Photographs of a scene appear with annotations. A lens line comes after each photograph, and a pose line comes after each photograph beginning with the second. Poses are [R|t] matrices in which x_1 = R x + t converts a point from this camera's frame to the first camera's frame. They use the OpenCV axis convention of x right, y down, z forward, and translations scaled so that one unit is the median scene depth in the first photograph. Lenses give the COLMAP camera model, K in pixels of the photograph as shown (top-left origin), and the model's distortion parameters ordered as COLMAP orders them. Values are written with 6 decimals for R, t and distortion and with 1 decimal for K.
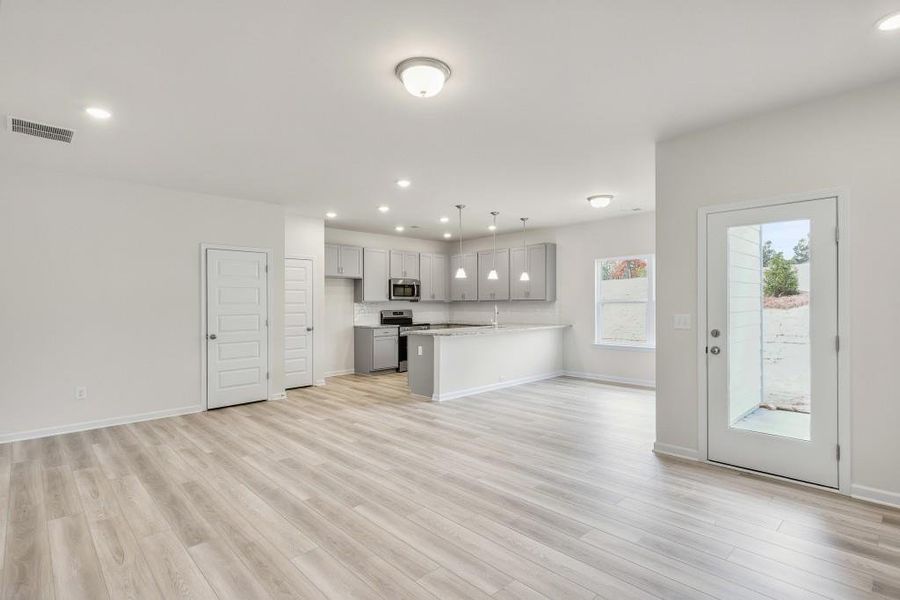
lens RADIAL K [[442.3, 0, 452.7], [0, 442.3, 297.4], [0, 0, 1]] dist [-0.001841, -0.001331]
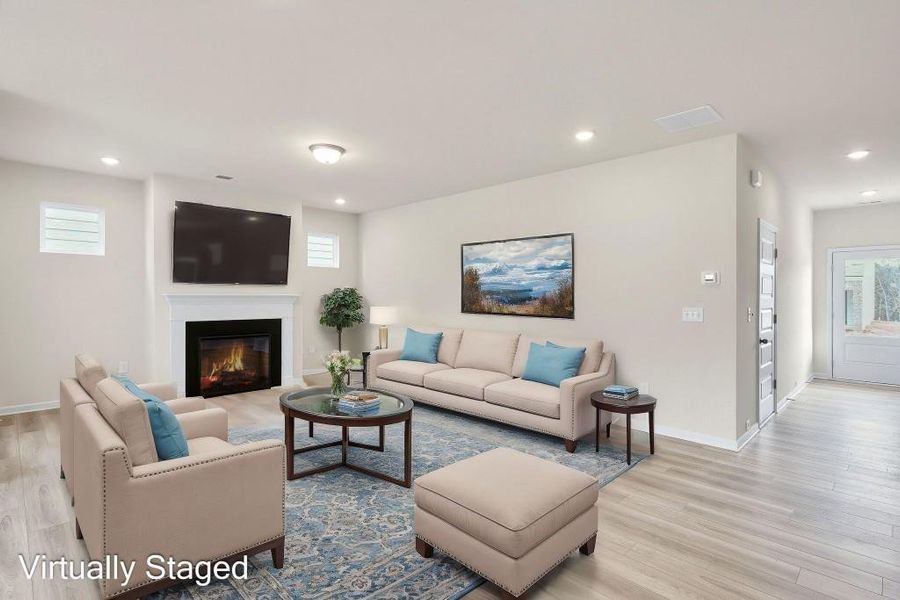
lens RADIAL K [[443.5, 0, 448.8], [0, 443.5, 297.5], [0, 0, 1]] dist [0.001526, -0.000469]
pose [[-0.999881, 0.000362, -0.015399, -0.179873], [0.000402, 0.999997, -0.002573, 0.013768], [0.015398, -0.002579, -0.999878, 0.974635]]
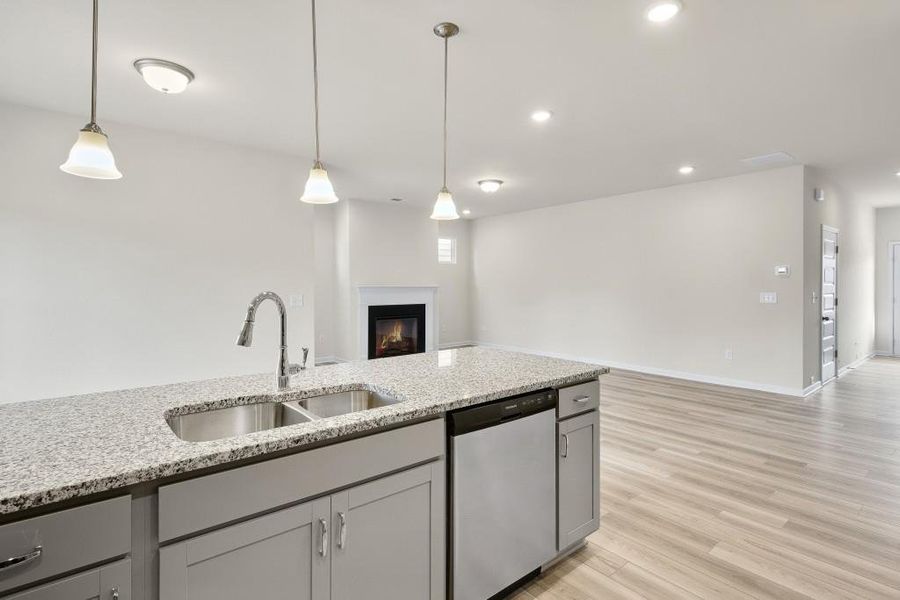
lens RADIAL K [[440.0, 0, 442.2], [0, 440.0, 291.7], [0, 0, 1]] dist [-0.000013, 0.000203]
pose [[-0.995491, 0.006520, 0.094629, -0.013513], [0.007186, 0.999952, 0.006700, 0.014370], [-0.094581, 0.007350, -0.995490, 1.219926]]
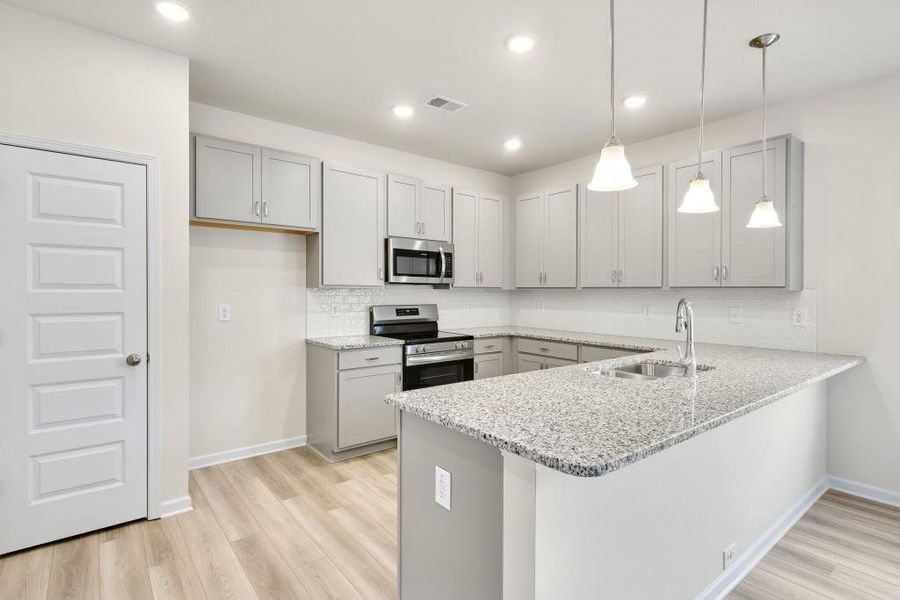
lens RADIAL K [[444.0, 0, 450.0], [0, 444.0, 297.3], [0, 0, 1]] dist [0.000647, -0.000176]
pose [[0.995761, 0.013915, -0.090920, -0.042367], [-0.011386, 0.999535, 0.028274, 0.007673], [0.091272, -0.027119, 0.995457, 0.666119]]
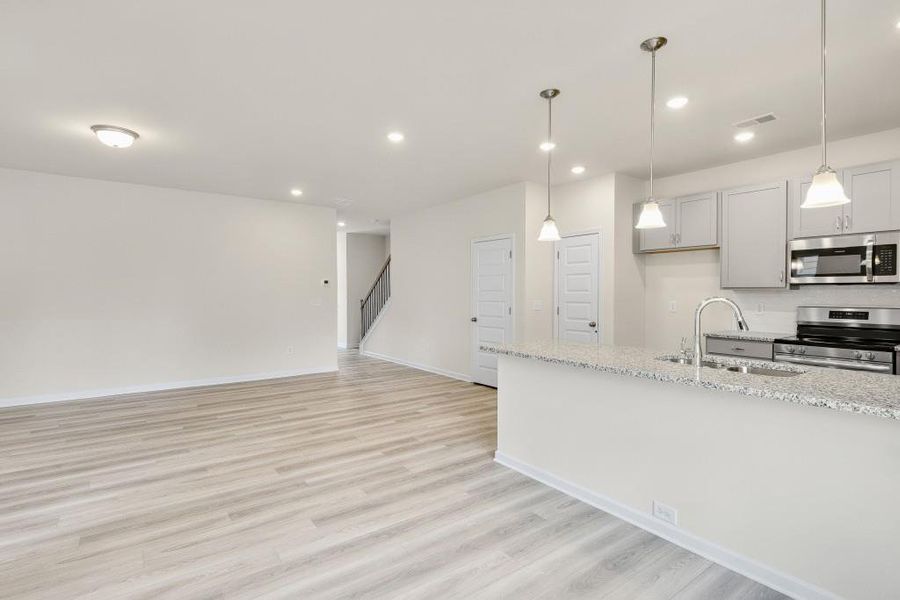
lens RADIAL K [[442.3, 0, 452.7], [0, 442.3, 297.4], [0, 0, 1]] dist [-0.001841, -0.001331]
pose [[-0.126689, 0.017779, -0.991783, 0.457481], [0.010480, 0.999808, 0.016584, 0.009271], [0.991887, -0.008292, -0.126851, 0.848570]]
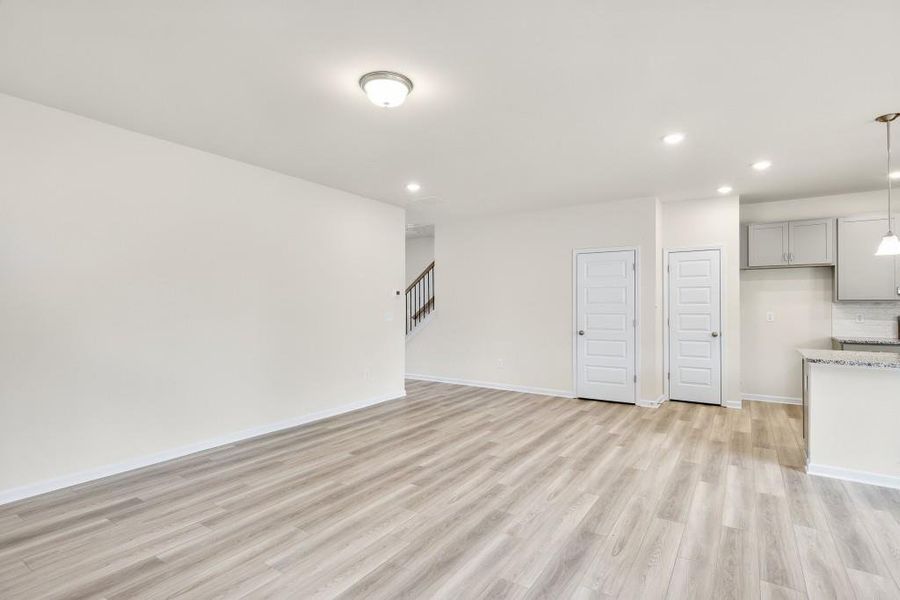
lens RADIAL K [[444.0, 0, 450.0], [0, 444.0, 297.3], [0, 0, 1]] dist [0.000647, -0.000176]
pose [[0.211896, -0.007948, -0.977260, 0.367346], [0.009542, 0.999936, -0.006064, 0.002870], [0.977246, -0.008040, 0.211959, 0.348246]]
